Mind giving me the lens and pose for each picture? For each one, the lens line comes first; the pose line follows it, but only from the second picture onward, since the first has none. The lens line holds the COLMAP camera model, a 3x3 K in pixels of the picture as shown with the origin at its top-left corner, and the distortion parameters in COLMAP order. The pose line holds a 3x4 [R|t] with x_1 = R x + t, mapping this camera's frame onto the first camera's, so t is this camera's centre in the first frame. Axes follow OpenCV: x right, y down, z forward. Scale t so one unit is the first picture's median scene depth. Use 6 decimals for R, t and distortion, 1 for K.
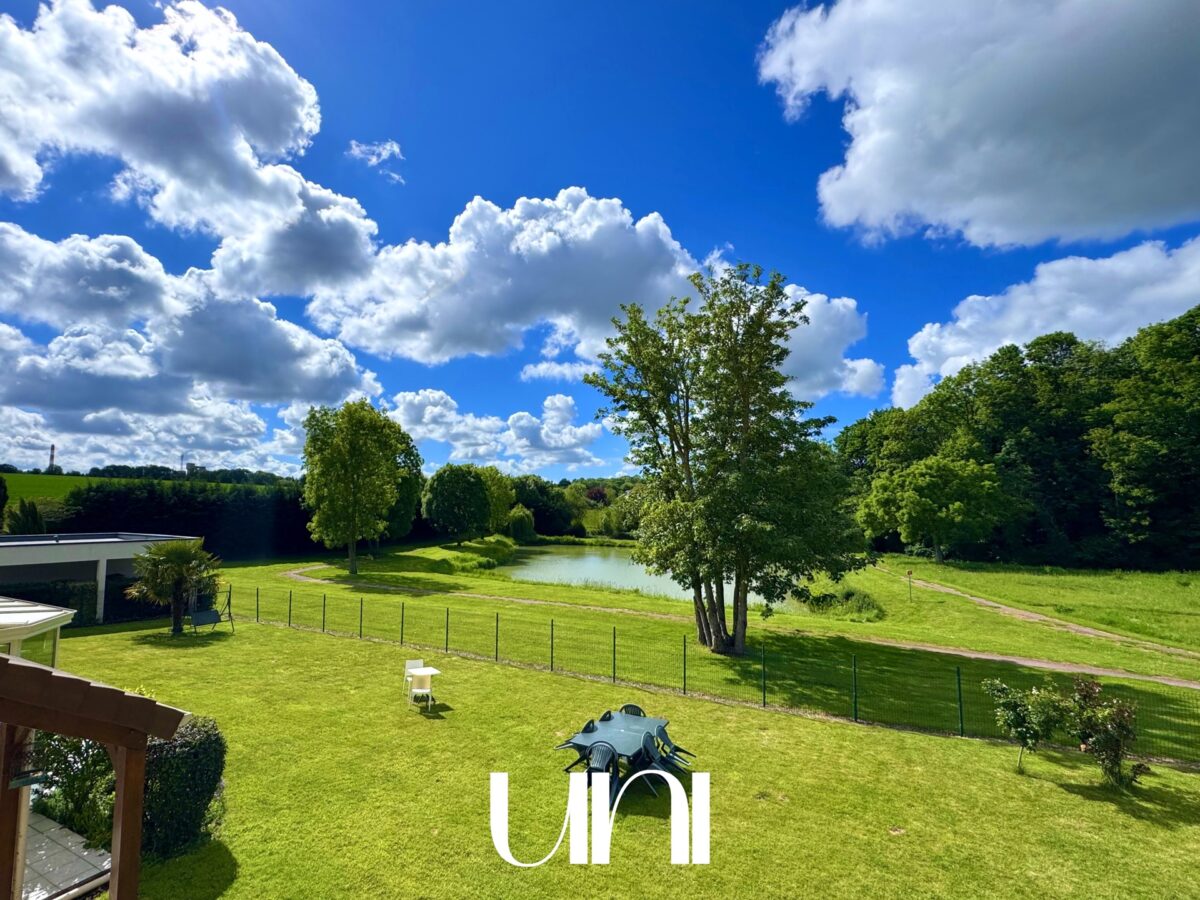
lens RADIAL K [[567.0, 0, 567.4], [0, 567.0, 468.6], [0, 0, 1]] dist [-0.005783, 0.002030]
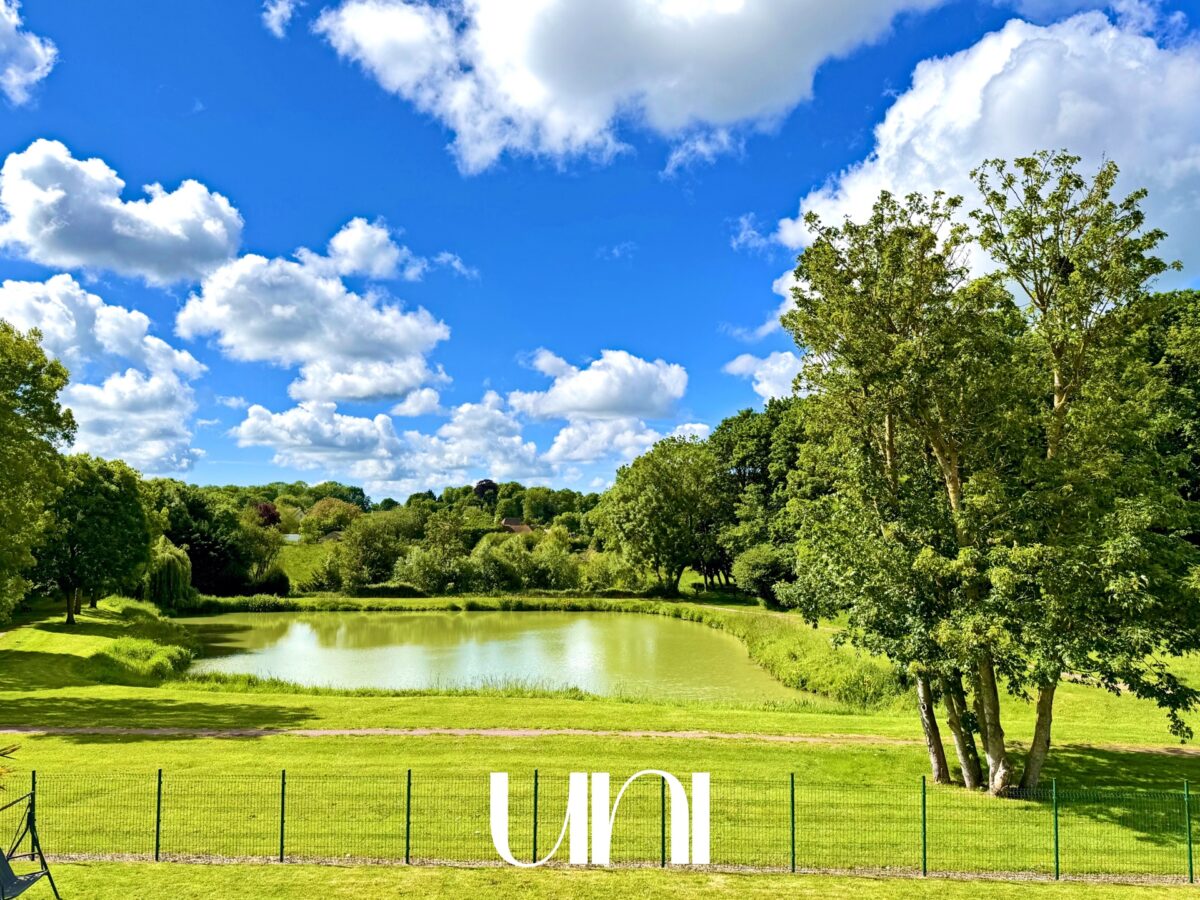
lens RADIAL K [[927.5, 0, 606.4], [0, 927.5, 462.7], [0, 0, 1]] dist [0.081640, -0.047173]
pose [[0.895117, 0.033209, 0.444593, -0.413046], [-0.027671, 0.999438, -0.018941, 0.004647], [-0.444972, 0.004651, 0.895532, 0.208292]]
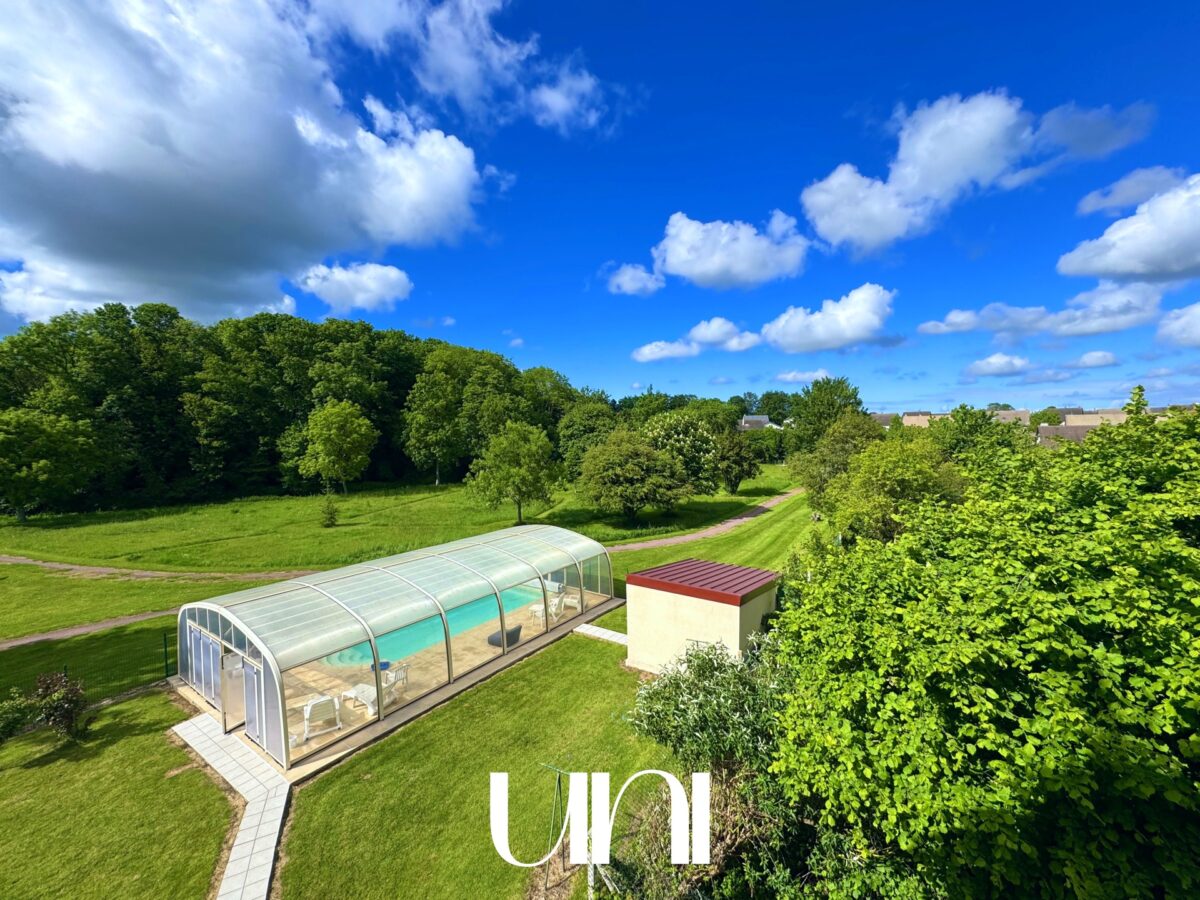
lens RADIAL K [[481.8, 0, 616.1], [0, 481.8, 436.1], [0, 0, 1]] dist [-0.004244, 0.000920]
pose [[0.129077, -0.025700, 0.991301, -0.014459], [-0.052184, 0.998103, 0.032671, -0.119251], [-0.990261, -0.055947, 0.127491, -0.177480]]
